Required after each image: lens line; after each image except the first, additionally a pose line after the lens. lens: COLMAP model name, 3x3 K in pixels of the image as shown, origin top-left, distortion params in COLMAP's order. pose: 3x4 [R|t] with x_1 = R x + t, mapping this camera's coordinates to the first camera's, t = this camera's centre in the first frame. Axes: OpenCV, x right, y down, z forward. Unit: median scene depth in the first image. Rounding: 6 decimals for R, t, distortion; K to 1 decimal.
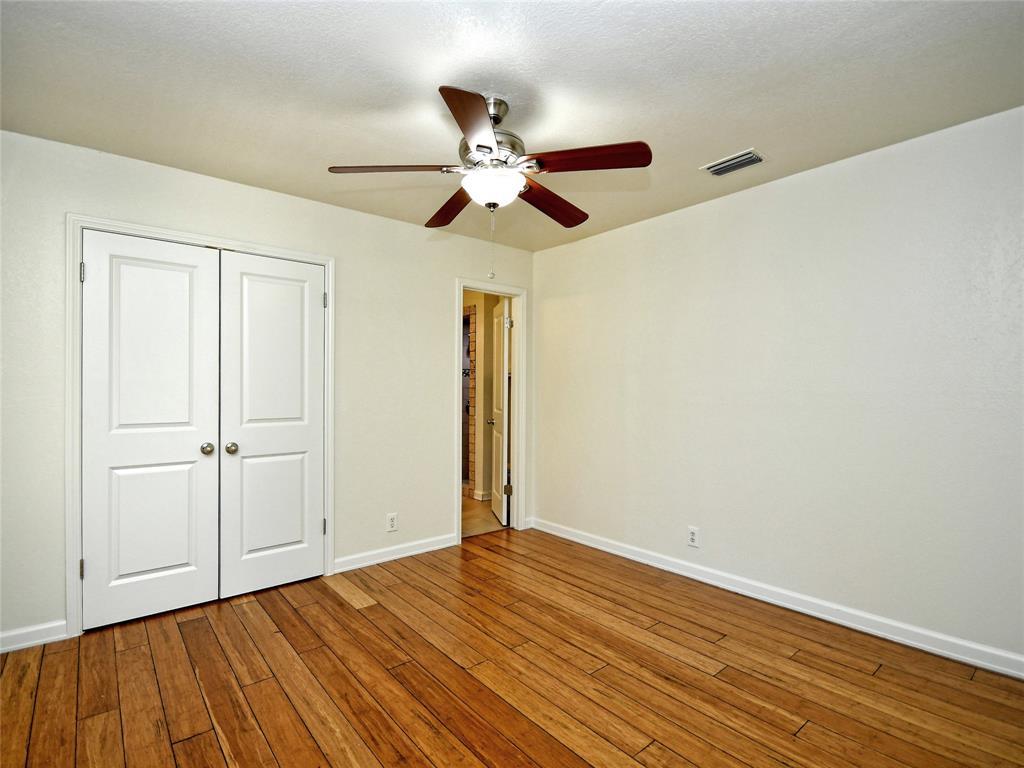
lens RADIAL K [[510.6, 0, 505.4], [0, 510.6, 388.7], [0, 0, 1]] dist [0.008597, -0.013847]
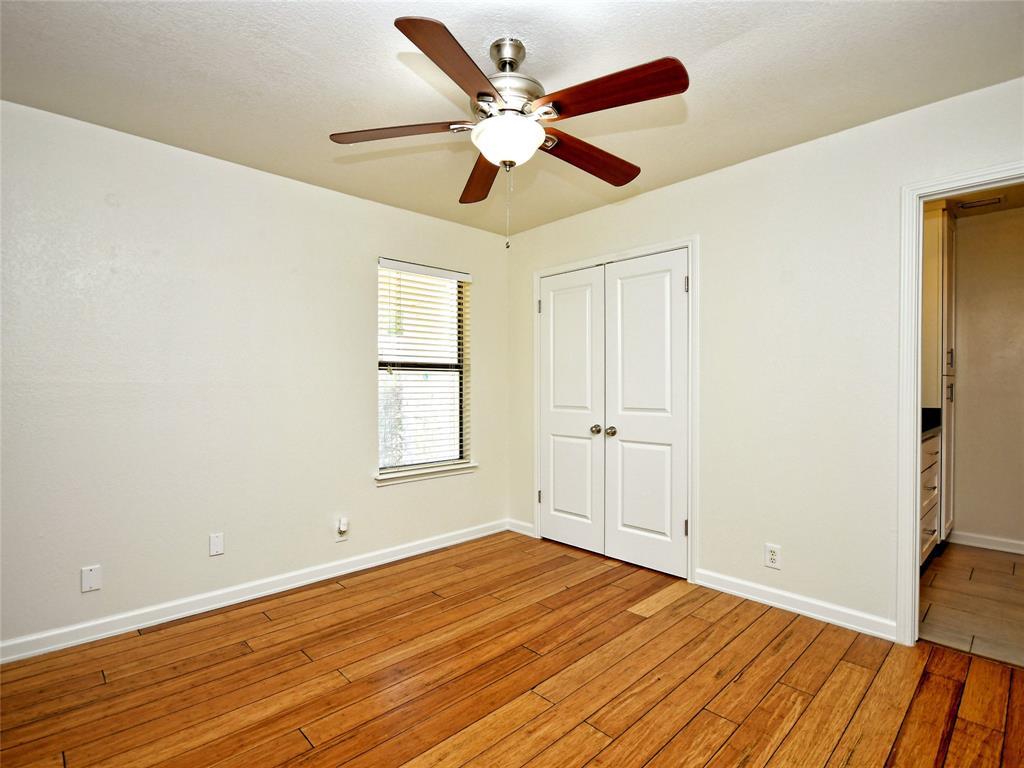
lens RADIAL K [[510.6, 0, 505.4], [0, 510.6, 388.7], [0, 0, 1]] dist [0.008597, -0.013847]
pose [[0.048786, 0.005133, -0.998796, 0.657605], [0.003881, 0.999978, 0.005329, 0.012818], [0.998802, -0.004136, 0.048765, 0.739148]]
